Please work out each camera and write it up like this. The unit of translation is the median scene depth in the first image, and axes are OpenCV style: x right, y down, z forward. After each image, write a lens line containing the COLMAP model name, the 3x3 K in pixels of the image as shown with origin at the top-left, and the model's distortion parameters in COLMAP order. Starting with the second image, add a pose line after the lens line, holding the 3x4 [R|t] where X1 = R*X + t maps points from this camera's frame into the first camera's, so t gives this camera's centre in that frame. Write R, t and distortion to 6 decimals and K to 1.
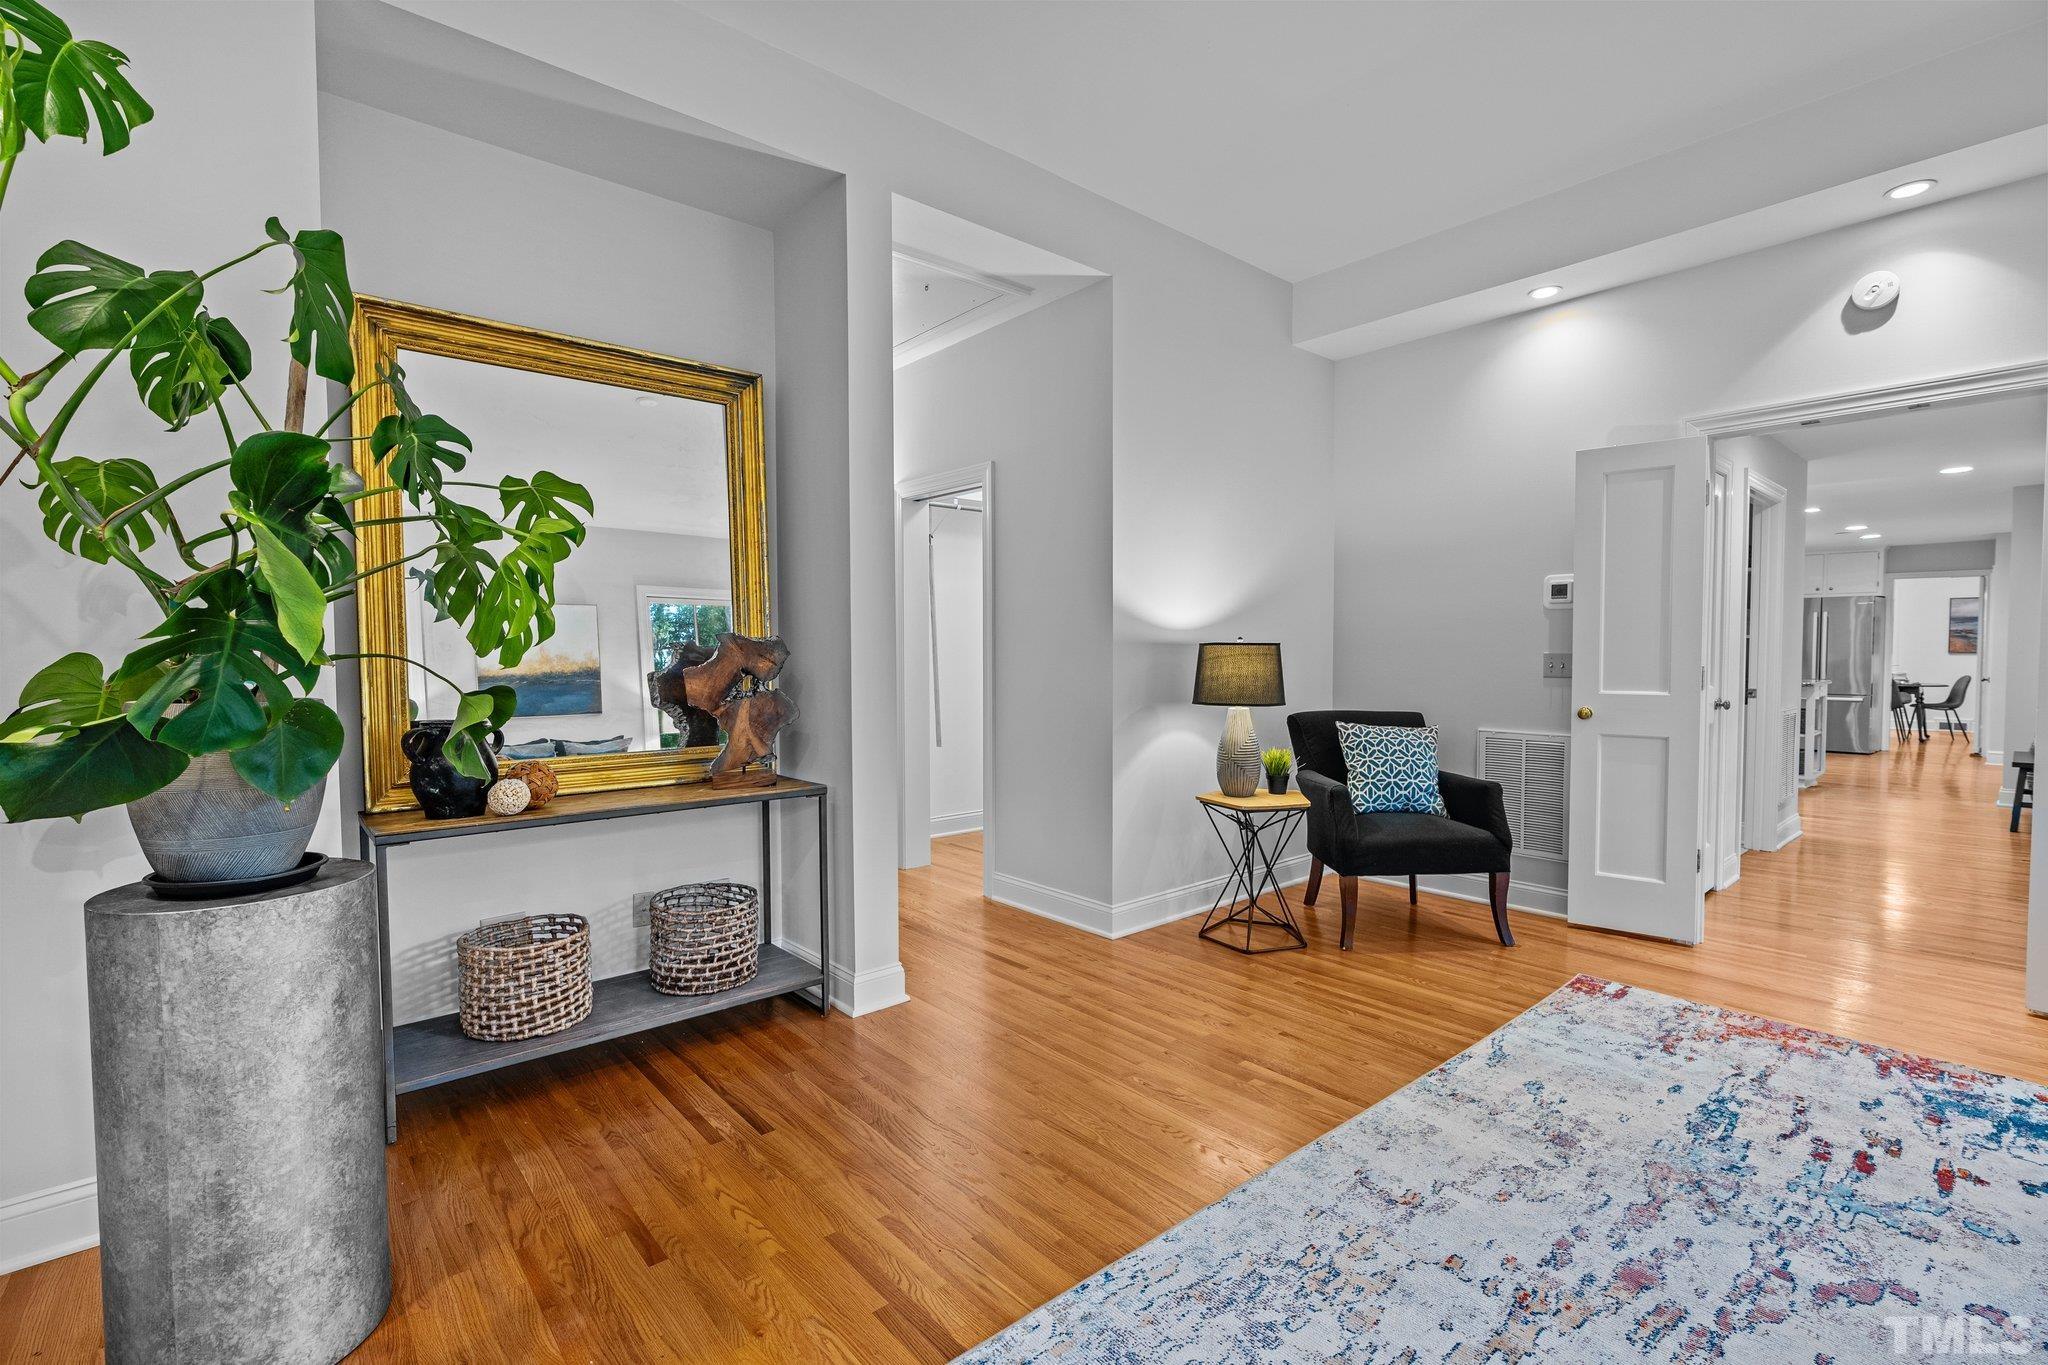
lens RADIAL K [[913.4, 0, 1027.7], [0, 913.4, 676.2], [0, 0, 1]] dist [-0.012983, 0.004605]
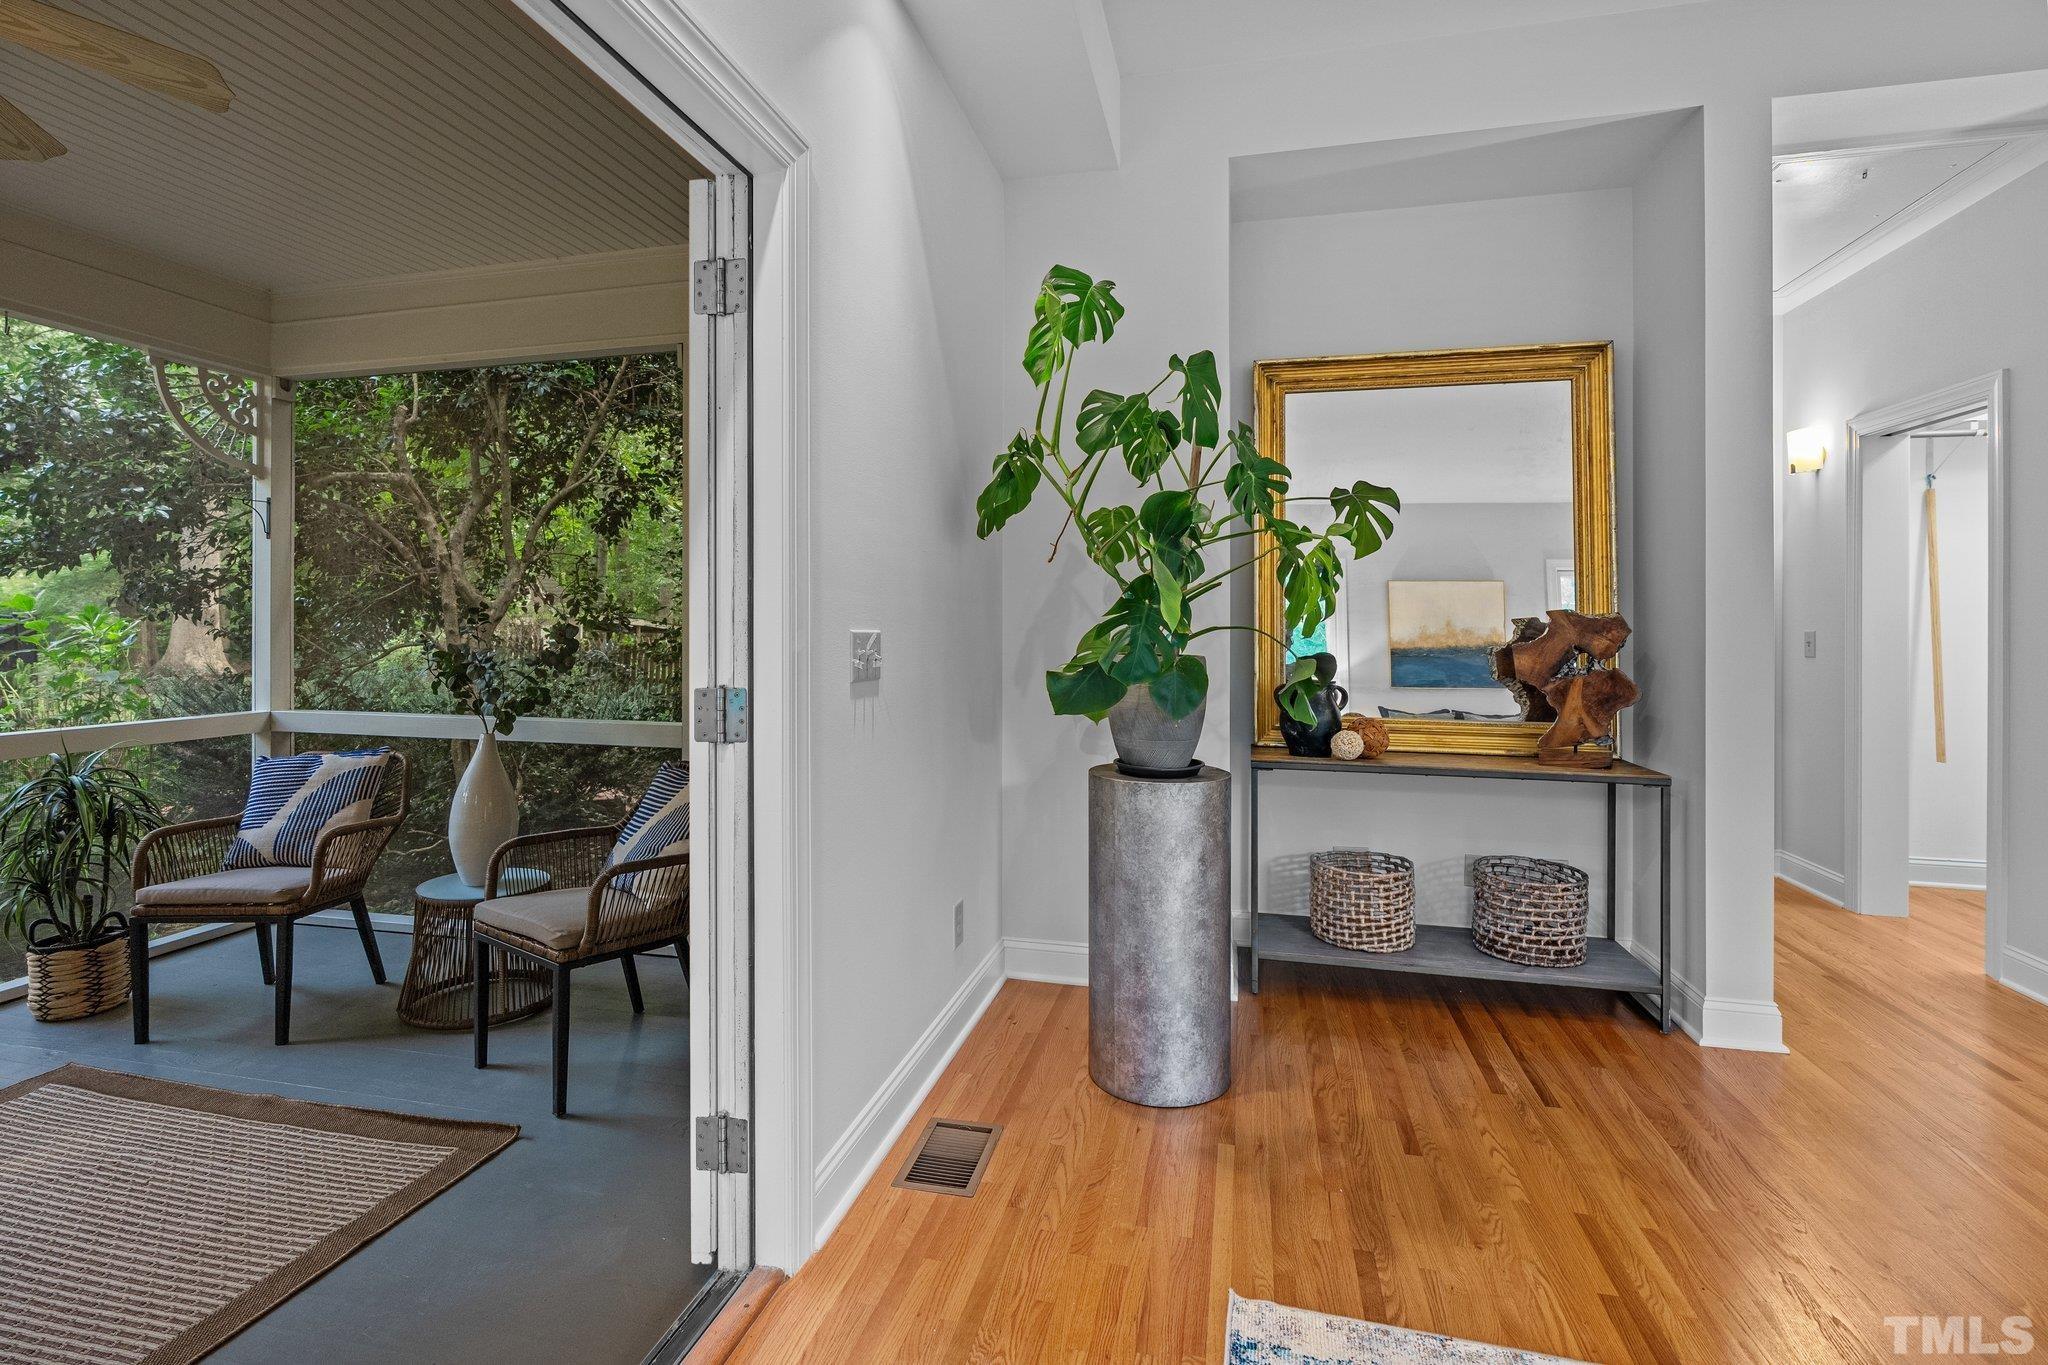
lens RADIAL K [[949.4, 0, 1024.4], [0, 949.4, 617.7], [0, 0, 1]] dist [-0.002473, -0.000024]
pose [[0.585067, 0.003793, -0.810976, 0.203521], [-0.033081, 0.999268, -0.019192, 0.000723], [0.810310, 0.038056, 0.584764, -0.097996]]
